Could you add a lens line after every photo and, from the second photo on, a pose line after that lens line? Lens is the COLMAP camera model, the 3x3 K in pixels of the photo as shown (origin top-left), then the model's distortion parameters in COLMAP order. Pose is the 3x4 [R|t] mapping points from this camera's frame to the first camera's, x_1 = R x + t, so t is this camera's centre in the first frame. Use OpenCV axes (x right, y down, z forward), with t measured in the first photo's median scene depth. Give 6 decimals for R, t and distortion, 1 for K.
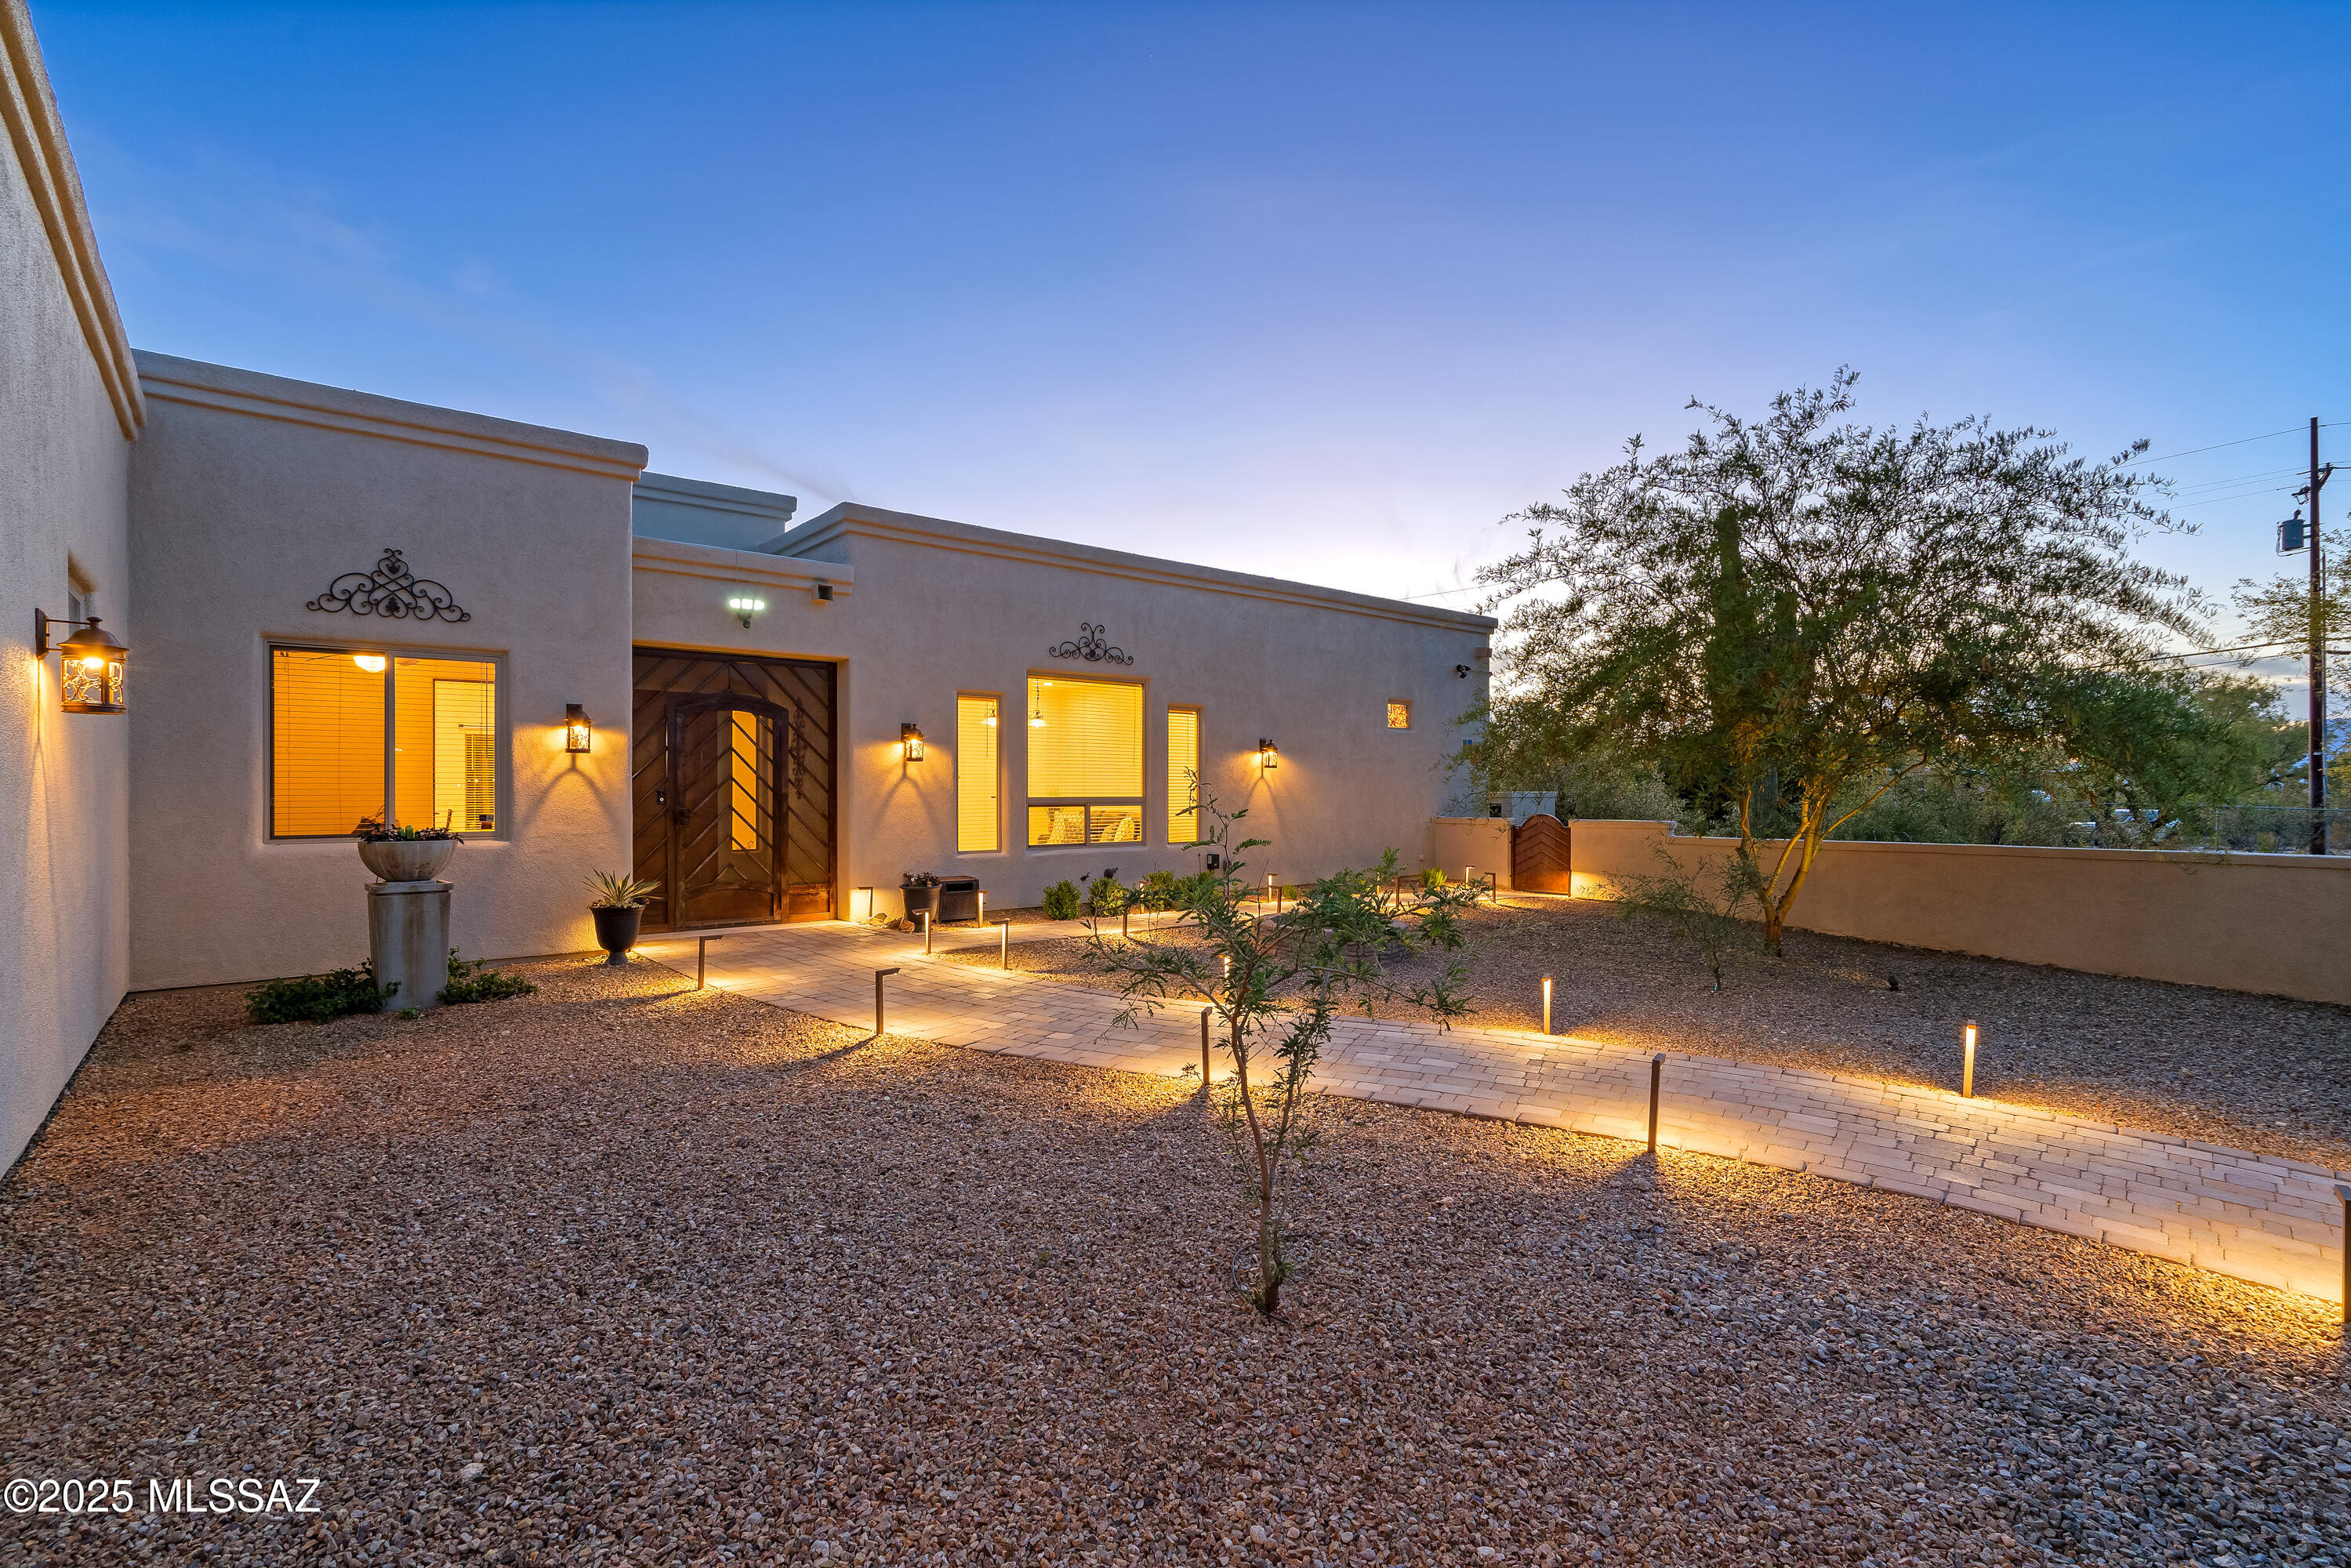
lens RADIAL K [[1088.9, 0, 1177.9], [0, 1088.9, 786.8], [0, 0, 1]] dist [-0.006077, 0.001501]
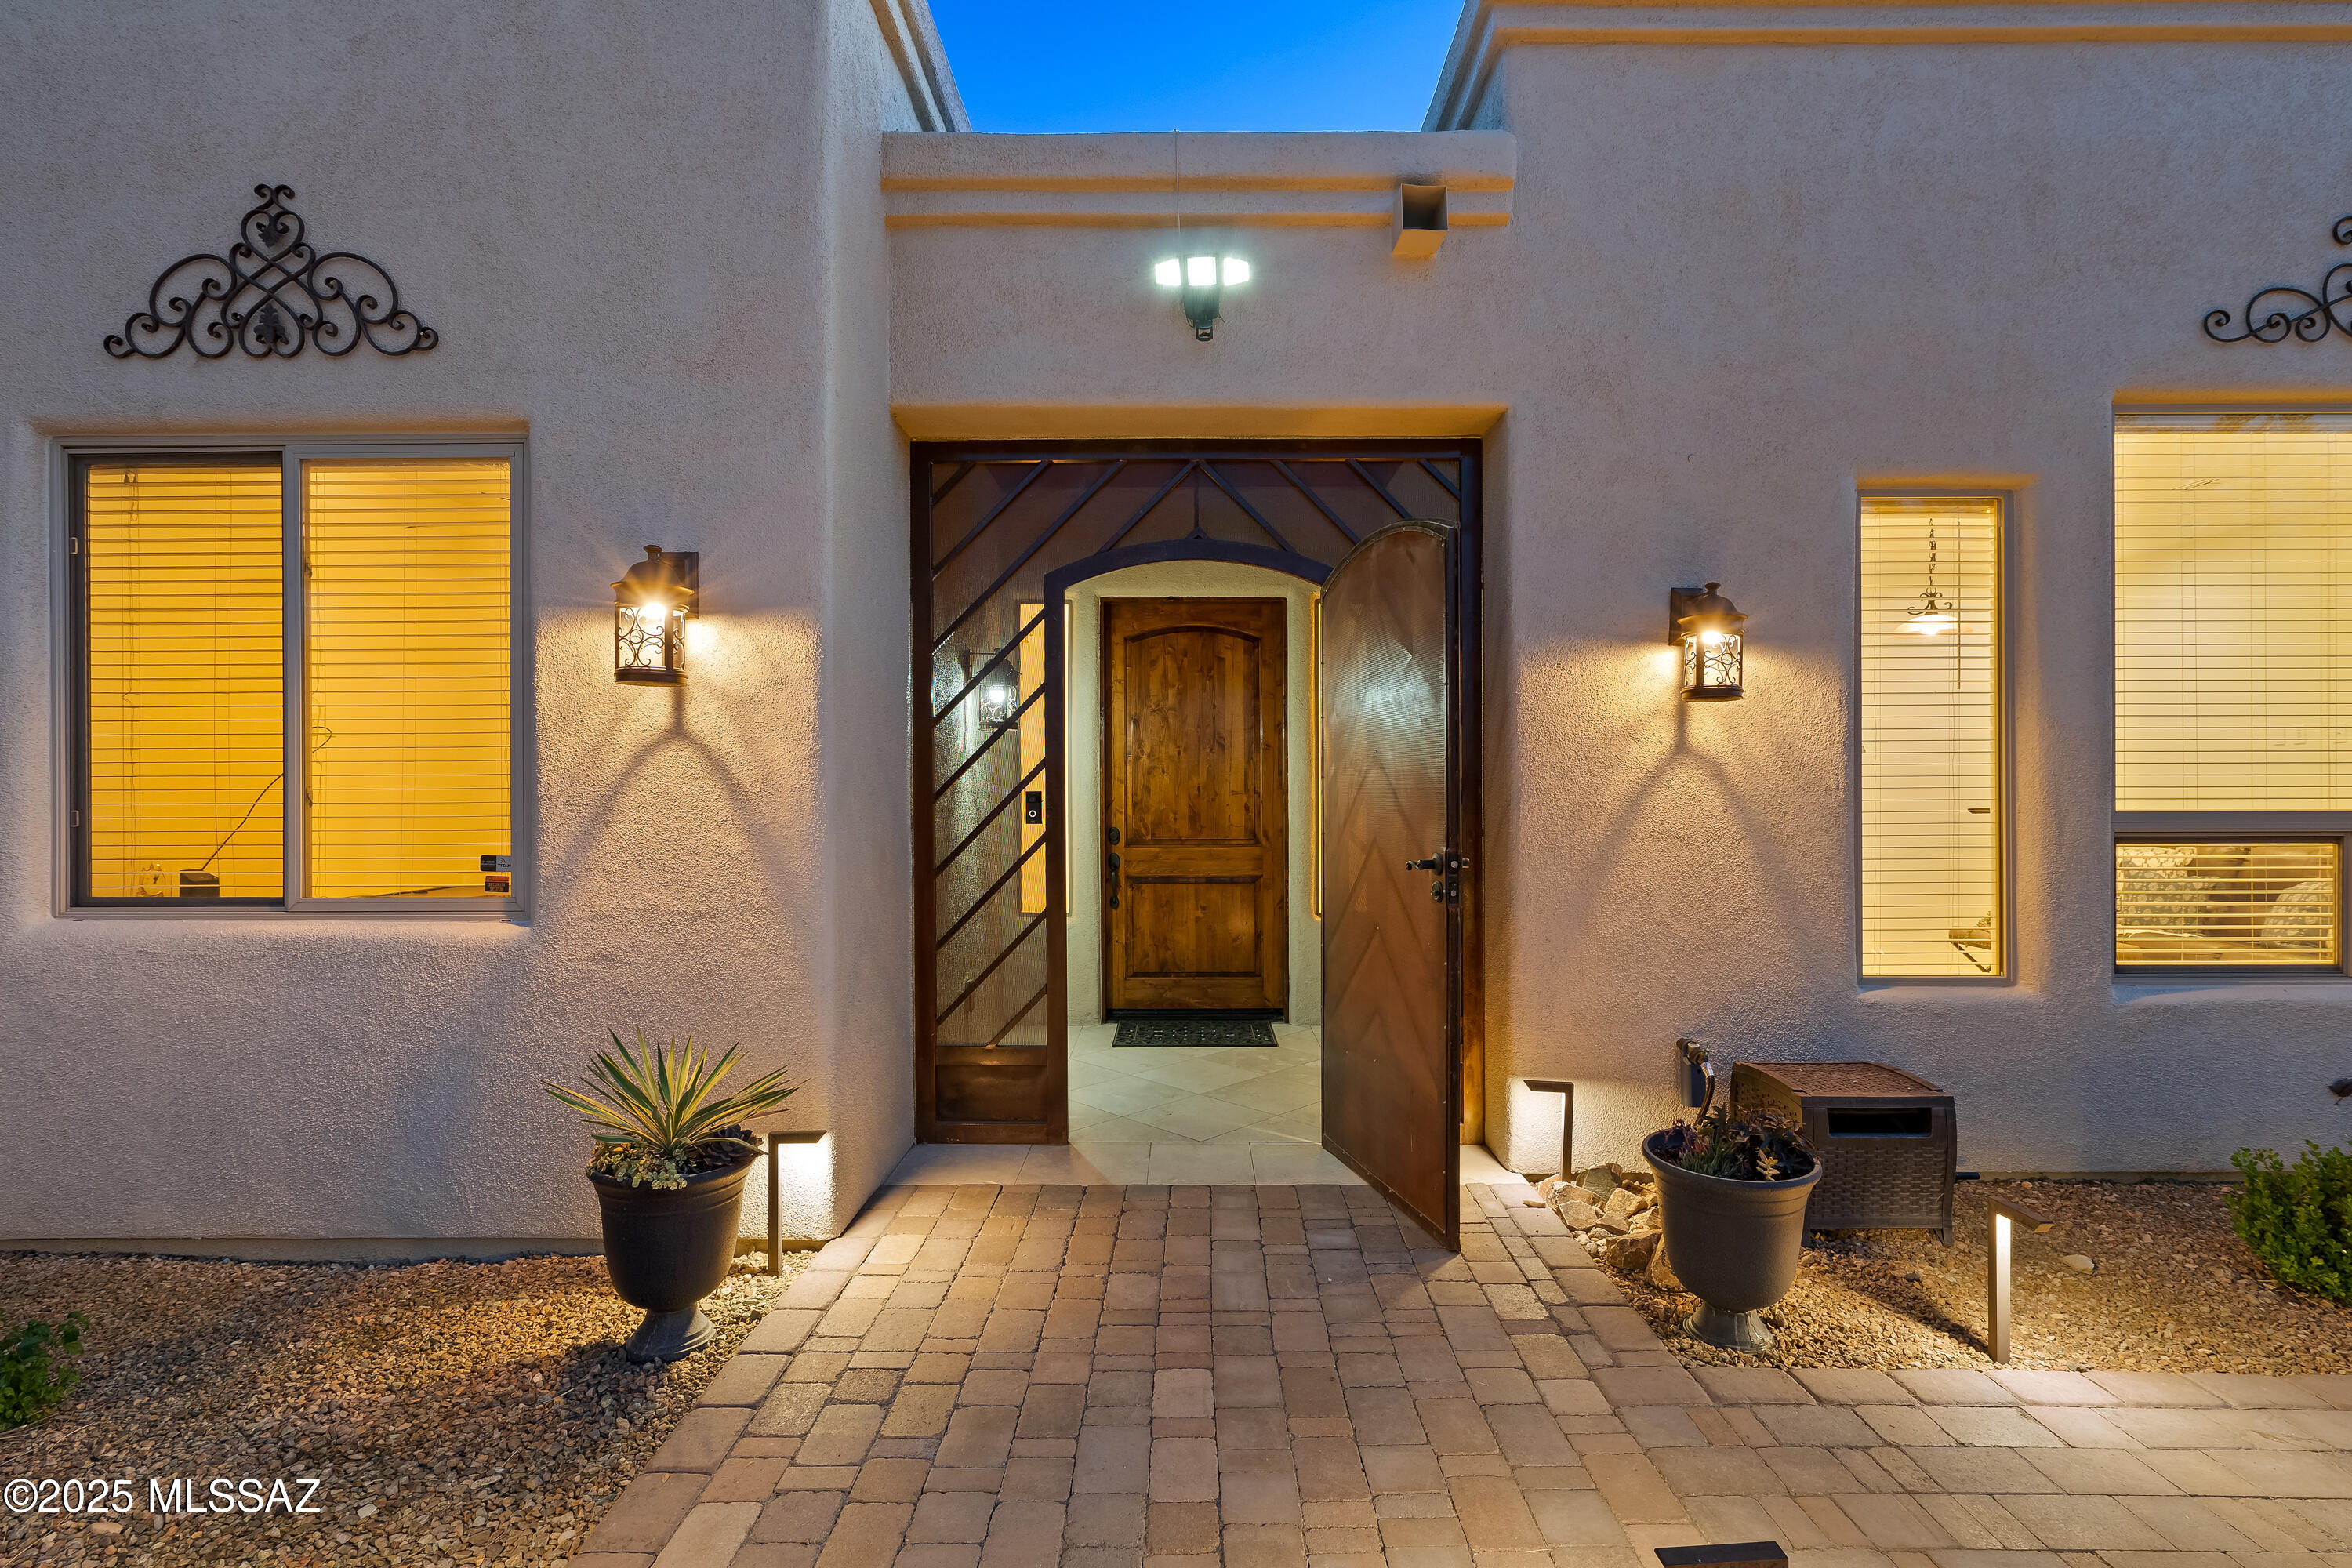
lens RADIAL K [[1089.4, 0, 1169.4], [0, 1089.4, 781.3], [0, 0, 1]] dist [-0.006077, 0.001501]
pose [[0.755709, -0.000694, -0.654907, -0.168877], [0.002447, 0.999995, 0.001763, -0.000185], [0.654903, -0.002935, 0.755707, 0.719927]]
